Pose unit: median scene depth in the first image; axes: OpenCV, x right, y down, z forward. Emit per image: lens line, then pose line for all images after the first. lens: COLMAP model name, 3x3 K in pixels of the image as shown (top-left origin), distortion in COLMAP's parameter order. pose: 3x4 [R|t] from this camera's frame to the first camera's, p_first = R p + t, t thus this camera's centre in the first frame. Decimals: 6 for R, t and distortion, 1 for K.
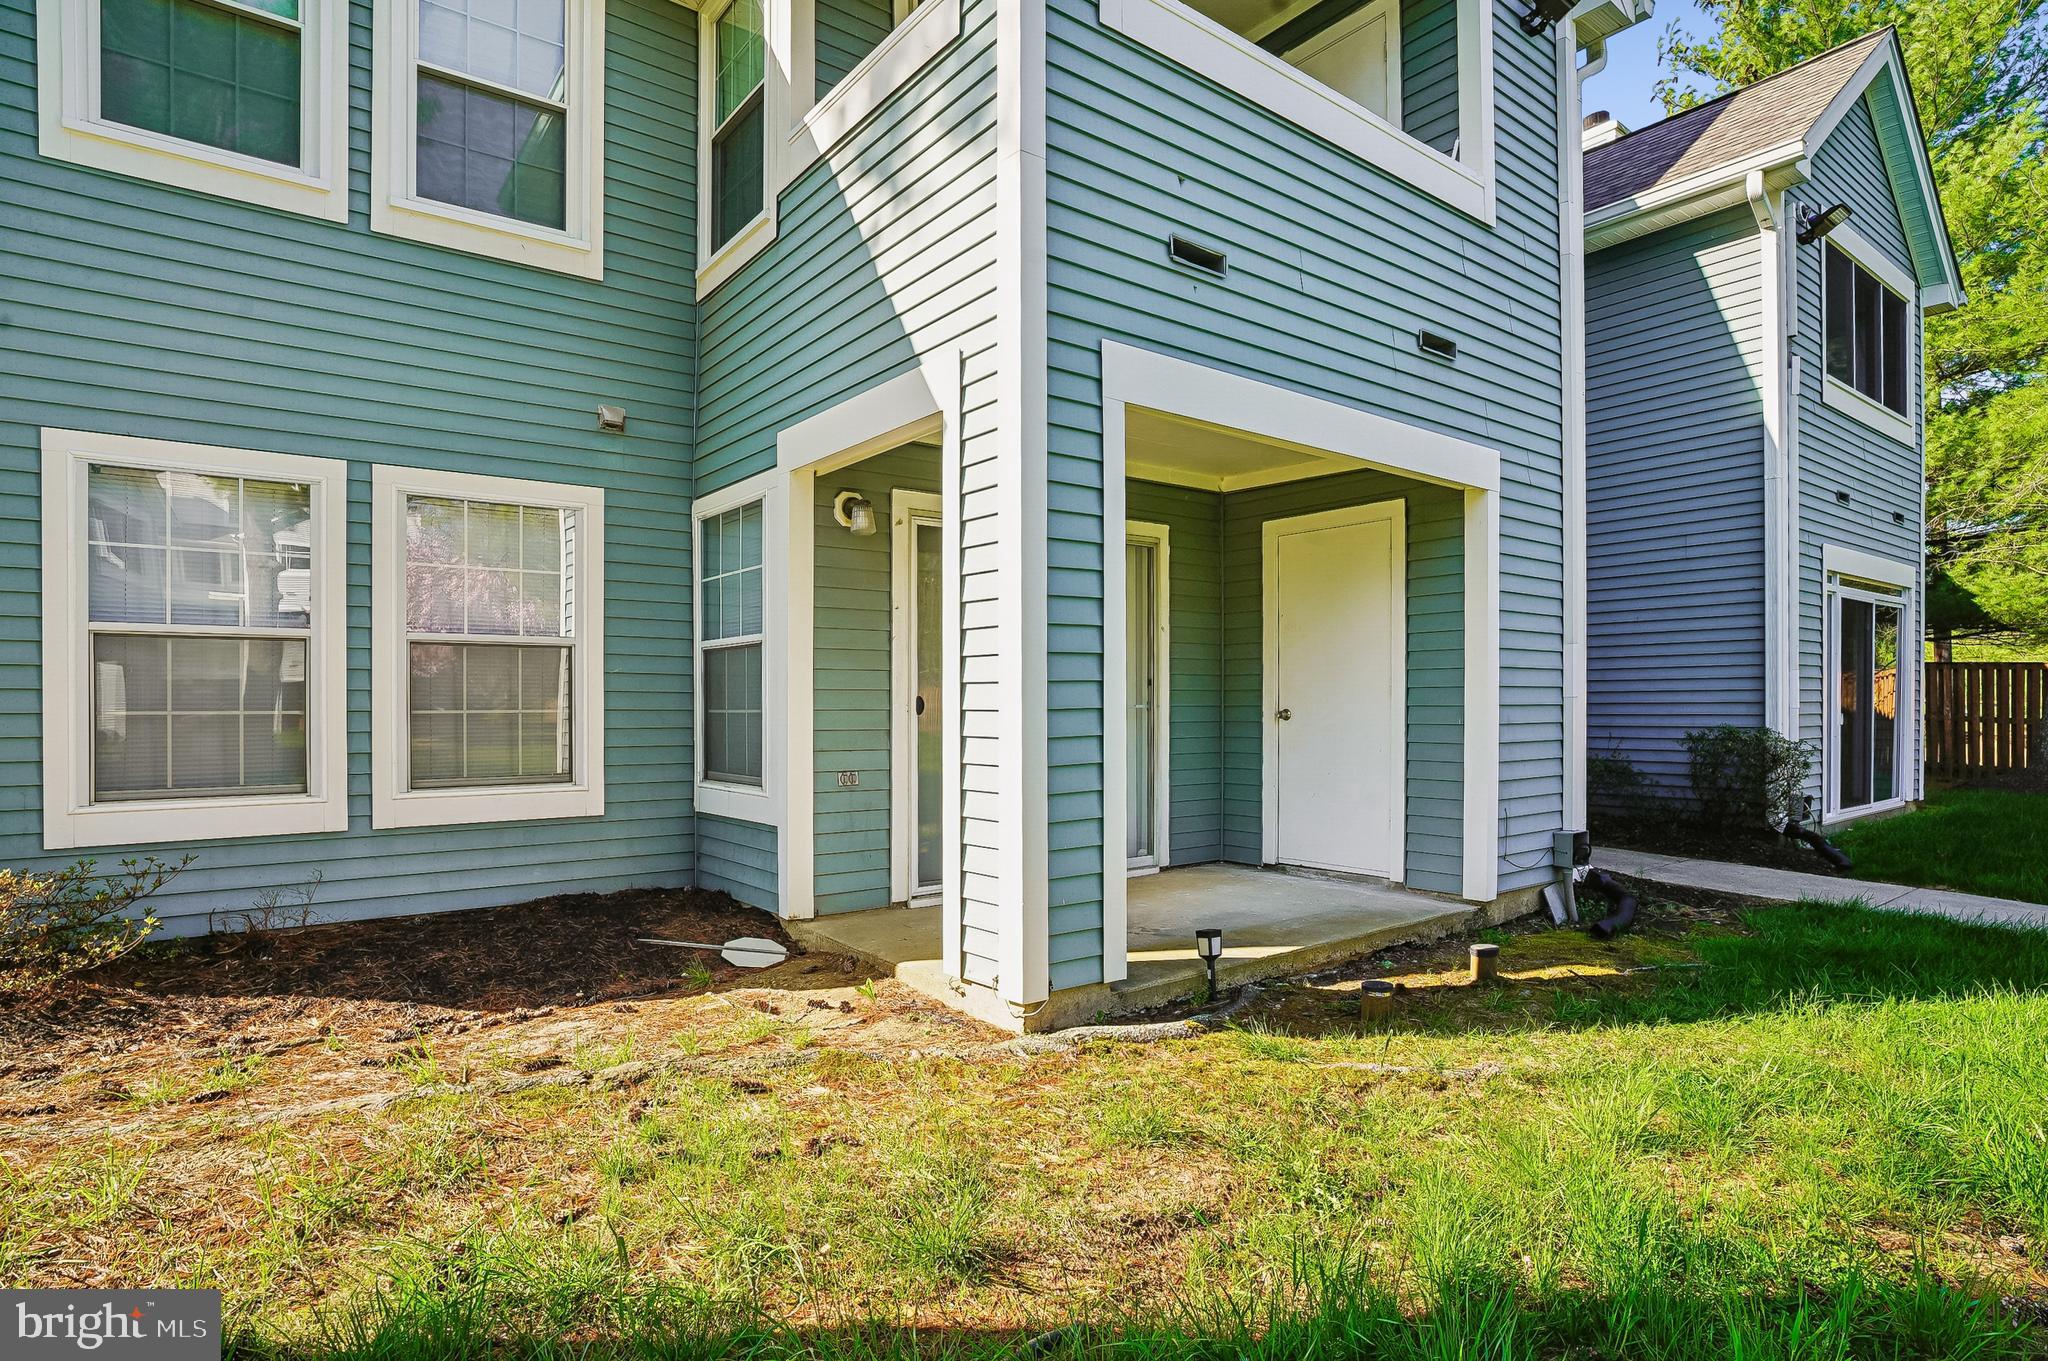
lens RADIAL K [[1090.0, 0, 1002.0], [0, 1090.0, 679.5], [0, 0, 1]] dist [-0.048869, 0.028393]
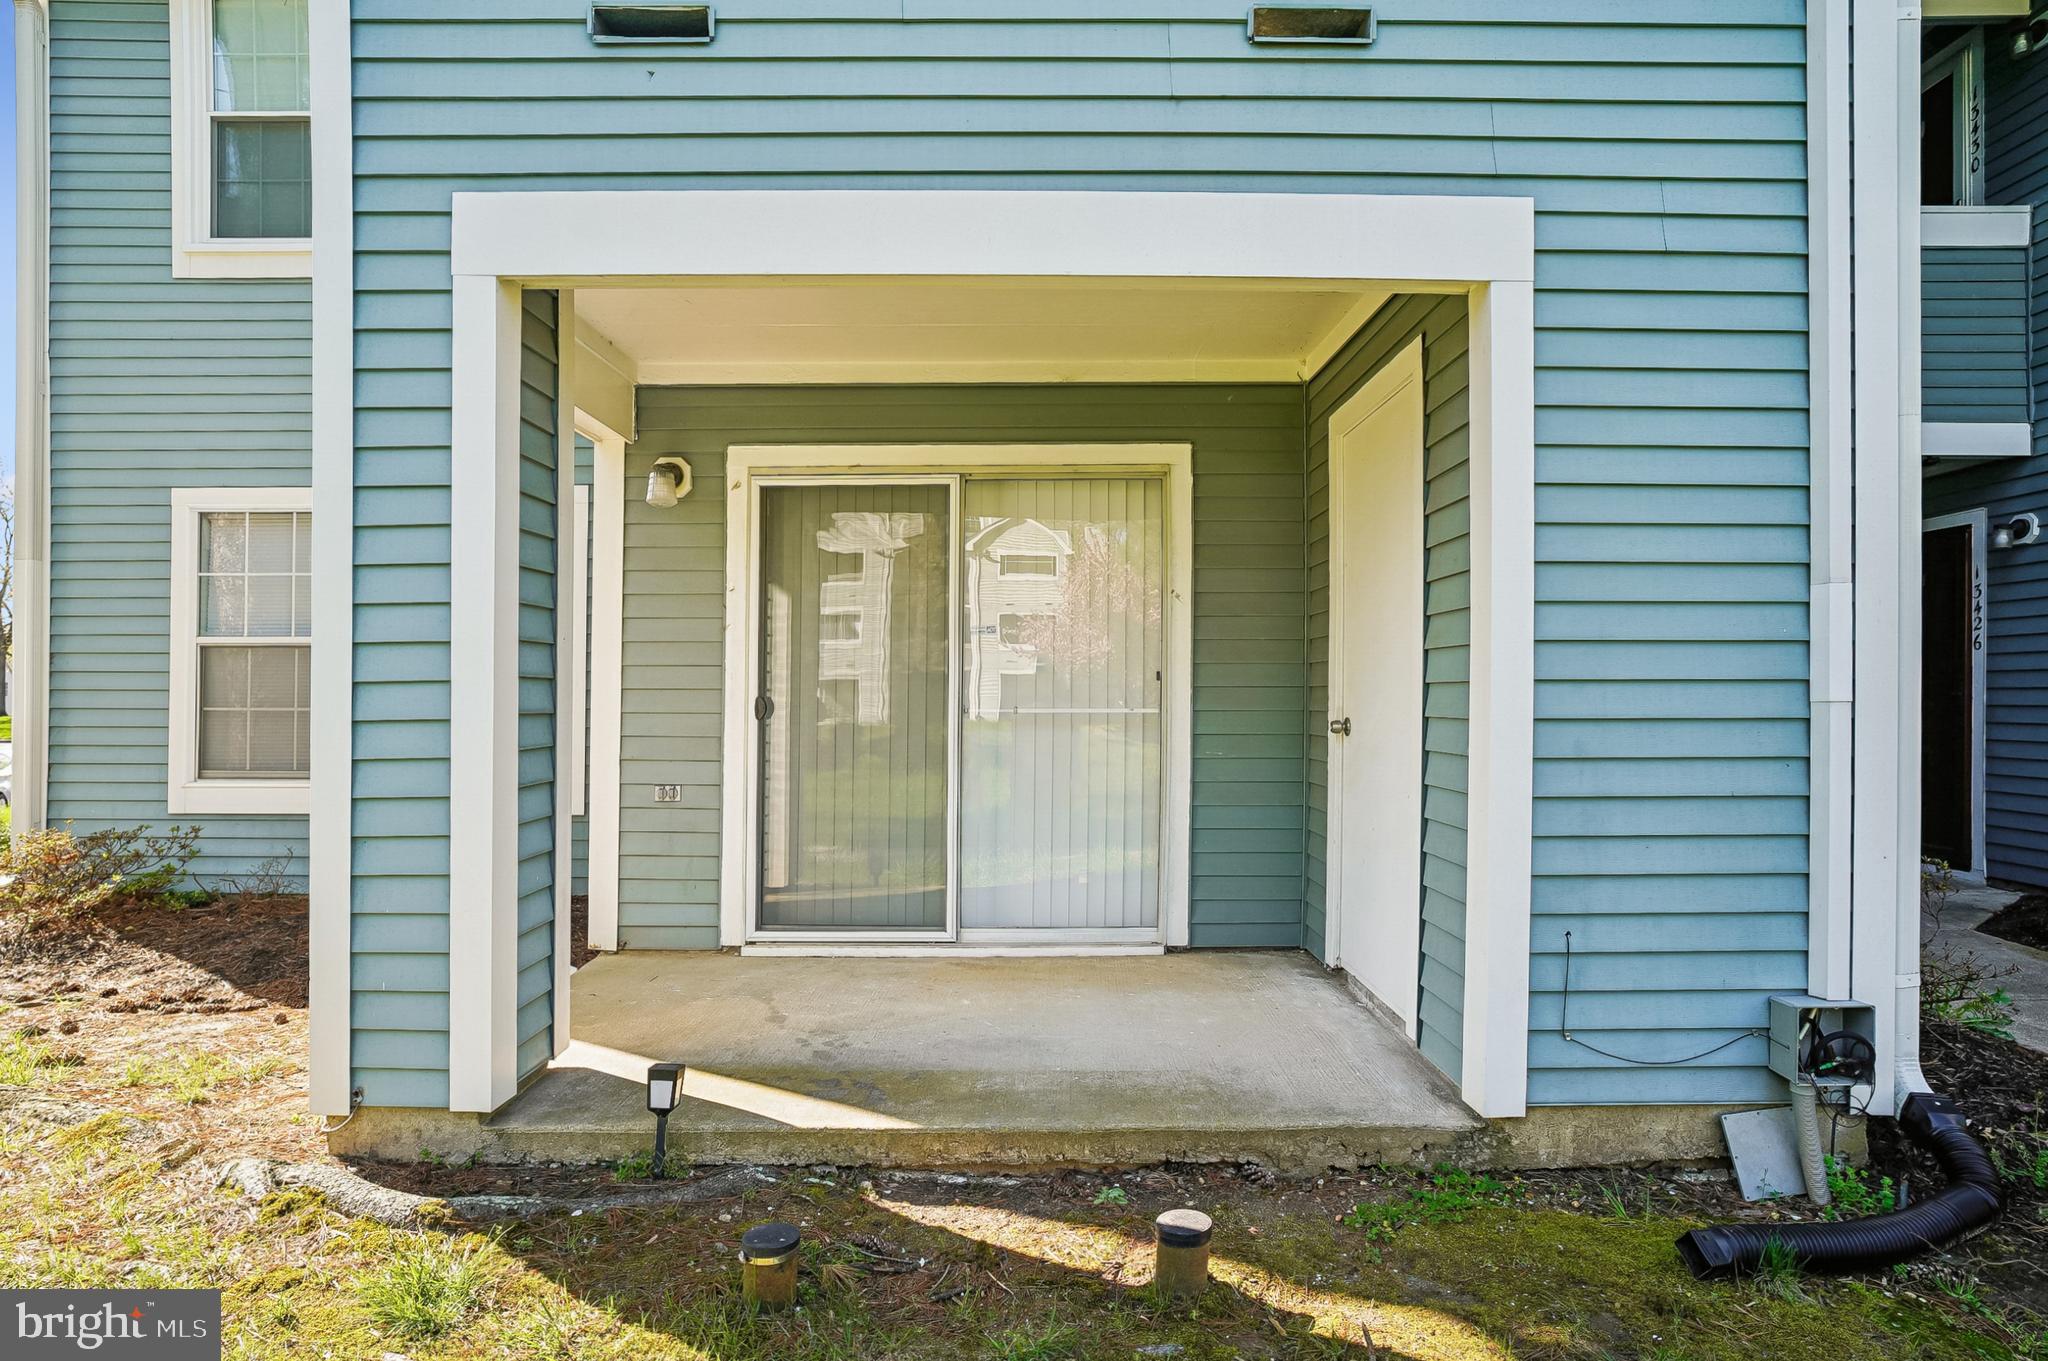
lens RADIAL K [[1090.0, 0, 1002.0], [0, 1090.0, 679.5], [0, 0, 1]] dist [-0.048869, 0.028393]
pose [[0.795539, -0.005139, -0.605881, 0.570954], [0.010049, 0.999938, 0.004713, 0.000750], [0.605820, -0.009838, 0.795541, 0.474643]]
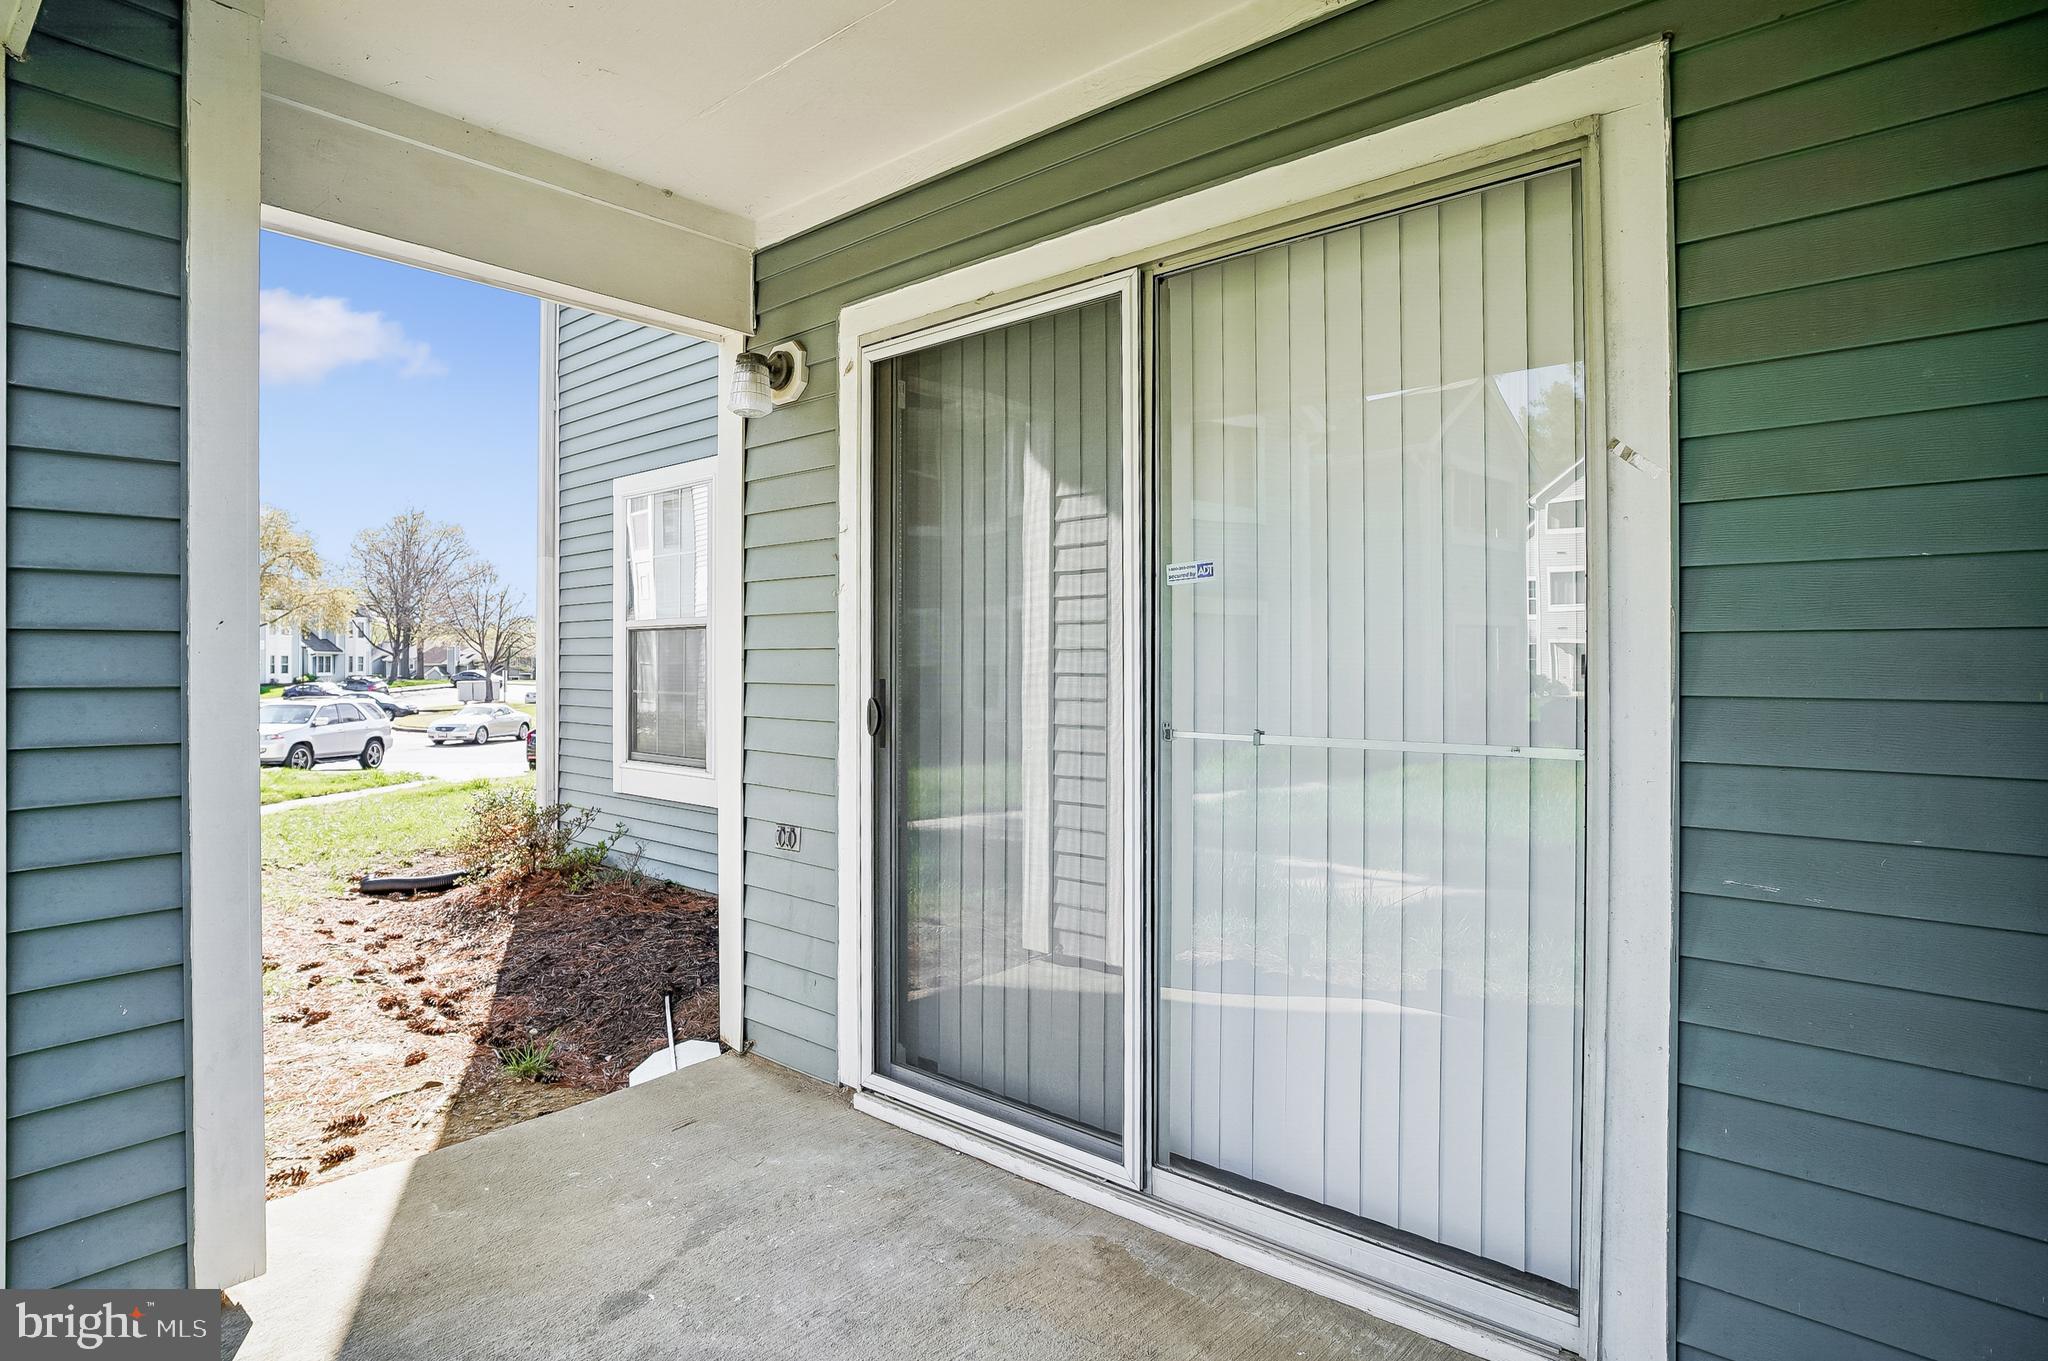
lens RADIAL K [[1062.2, 0, 1023.1], [0, 1062.2, 638.5], [0, 0, 1]] dist [-0.039596, 0.026241]
pose [[0.216796, -0.019105, -0.976030, 0.429088], [0.019047, 0.999701, -0.015337, -0.003595], [0.976031, -0.015266, 0.217095, 0.984851]]
